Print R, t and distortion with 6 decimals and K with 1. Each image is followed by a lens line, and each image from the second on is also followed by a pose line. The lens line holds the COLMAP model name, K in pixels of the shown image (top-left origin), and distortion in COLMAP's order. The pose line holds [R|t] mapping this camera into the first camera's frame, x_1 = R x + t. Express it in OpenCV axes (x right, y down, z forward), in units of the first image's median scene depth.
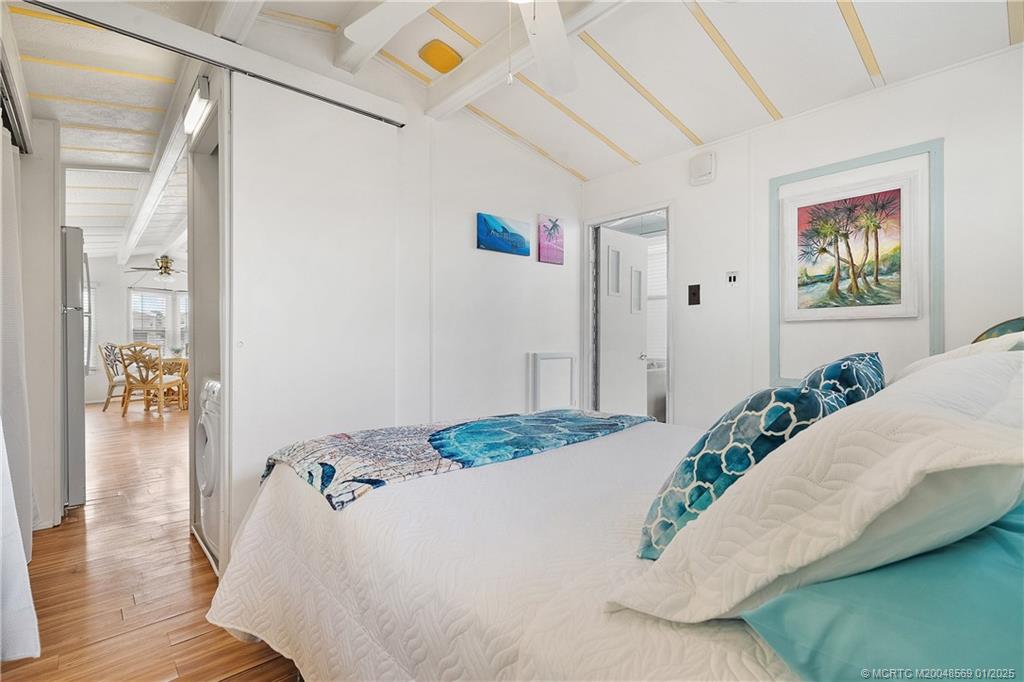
lens RADIAL K [[482.4, 0, 510.9], [0, 482.4, 342.6], [0, 0, 1]] dist [-0.005194, 0.000907]
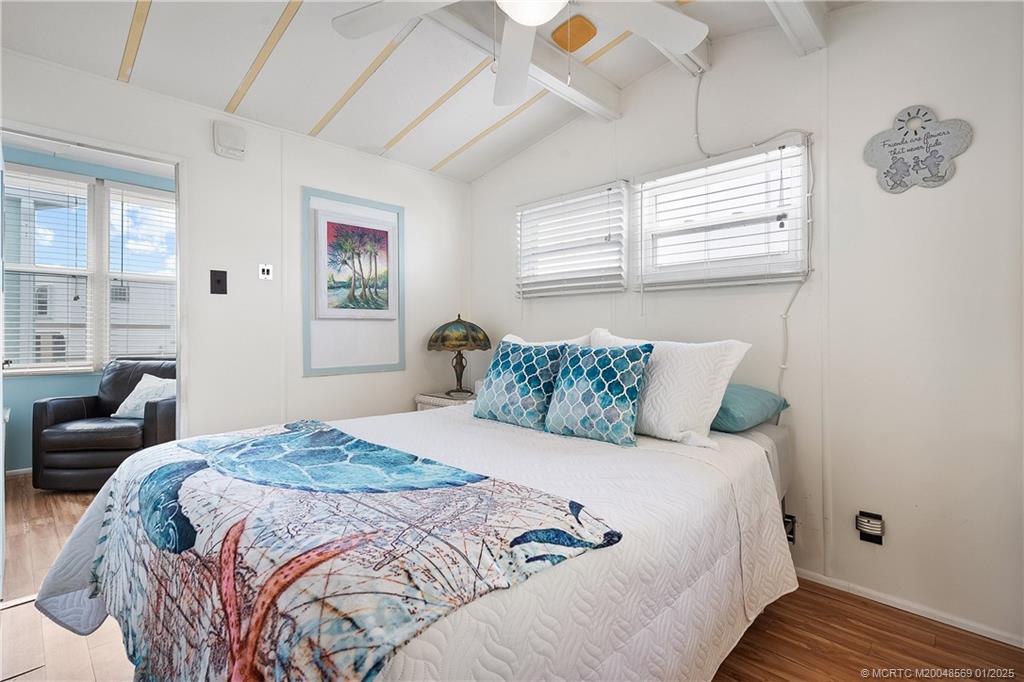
lens RADIAL K [[482.4, 0, 514.5], [0, 482.4, 335.9], [0, 0, 1]] dist [-0.005194, 0.000907]
pose [[-0.081379, -0.005405, 0.996669, -0.620454], [0.007074, 0.999957, 0.006001, -0.005824], [-0.996658, 0.007539, -0.081337, 0.657755]]
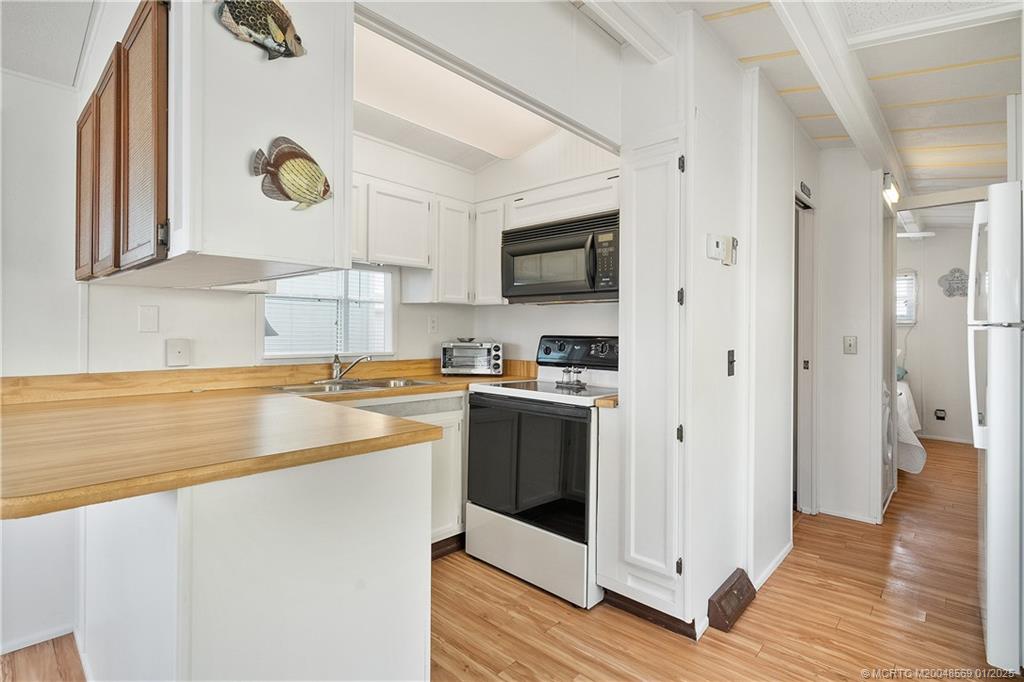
lens RADIAL K [[482.4, 0, 515.5], [0, 482.4, 335.2], [0, 0, 1]] dist [-0.005194, 0.000907]
pose [[-0.094828, -0.008997, 0.995453, -2.133943], [0.002731, 0.999953, 0.009298, -0.091952], [-0.995490, 0.003600, -0.094799, 2.445263]]
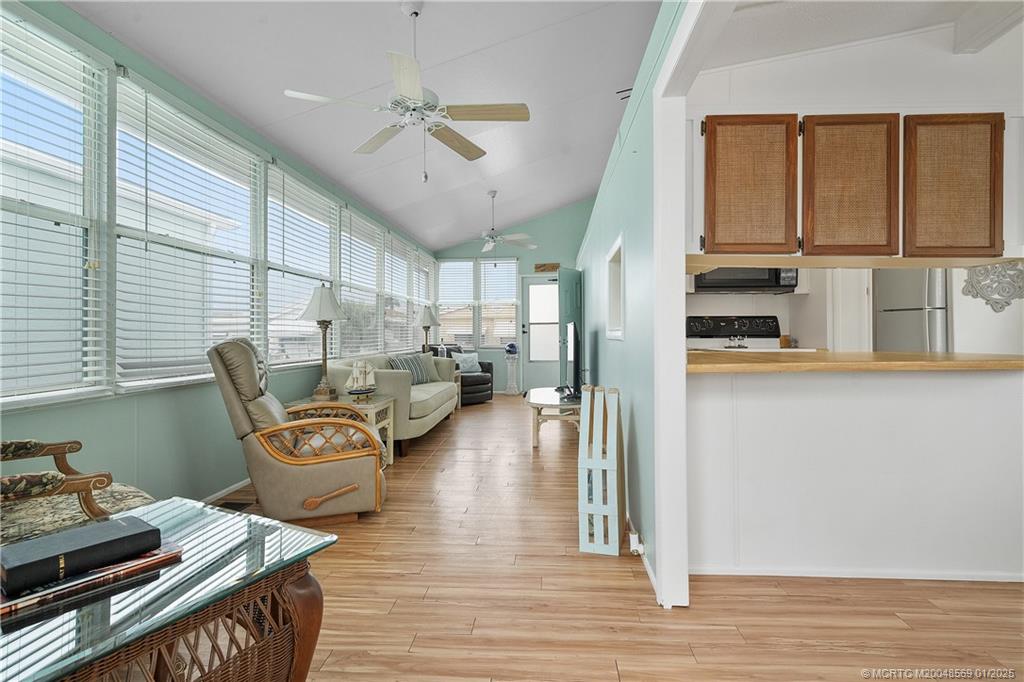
lens RADIAL K [[482.4, 0, 511.4], [0, 482.4, 328.0], [0, 0, 1]] dist [-0.005194, 0.000907]
pose [[-0.692566, 0.007350, 0.721317, -1.665953], [0.008695, 0.999961, -0.001840, -0.035688], [-0.721302, 0.004998, -0.692603, 4.020690]]
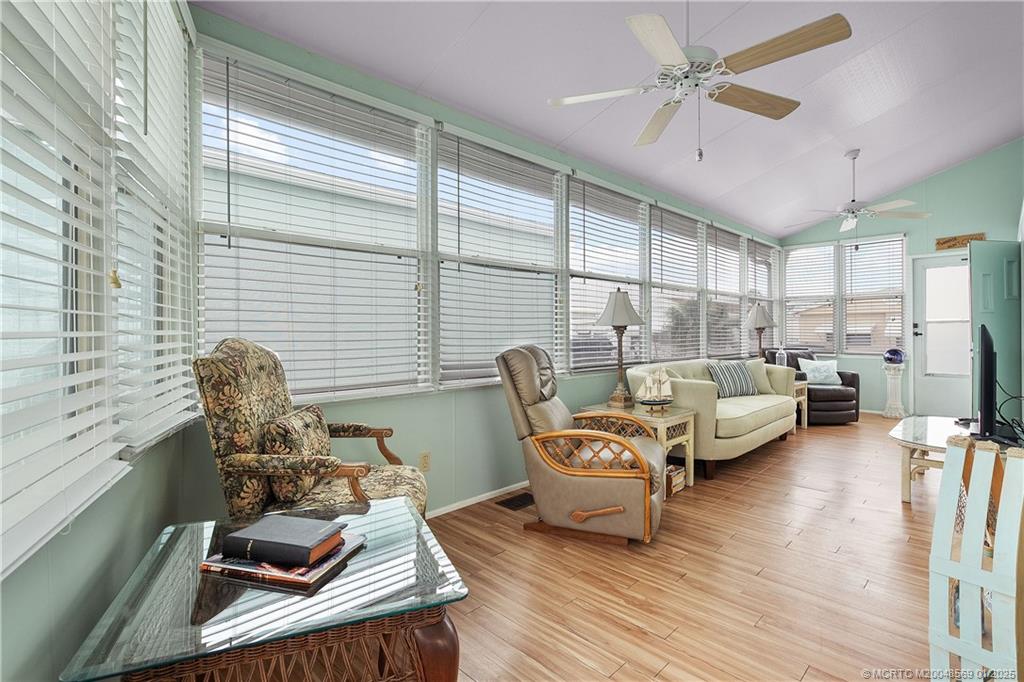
lens RADIAL K [[482.4, 0, 512.7], [0, 482.4, 332.6], [0, 0, 1]] dist [-0.005194, 0.000907]
pose [[-0.060290, -0.005373, 0.998166, -1.618908], [0.011002, 0.999921, 0.006047, -0.061431], [-0.998120, 0.011347, -0.060226, 3.790082]]
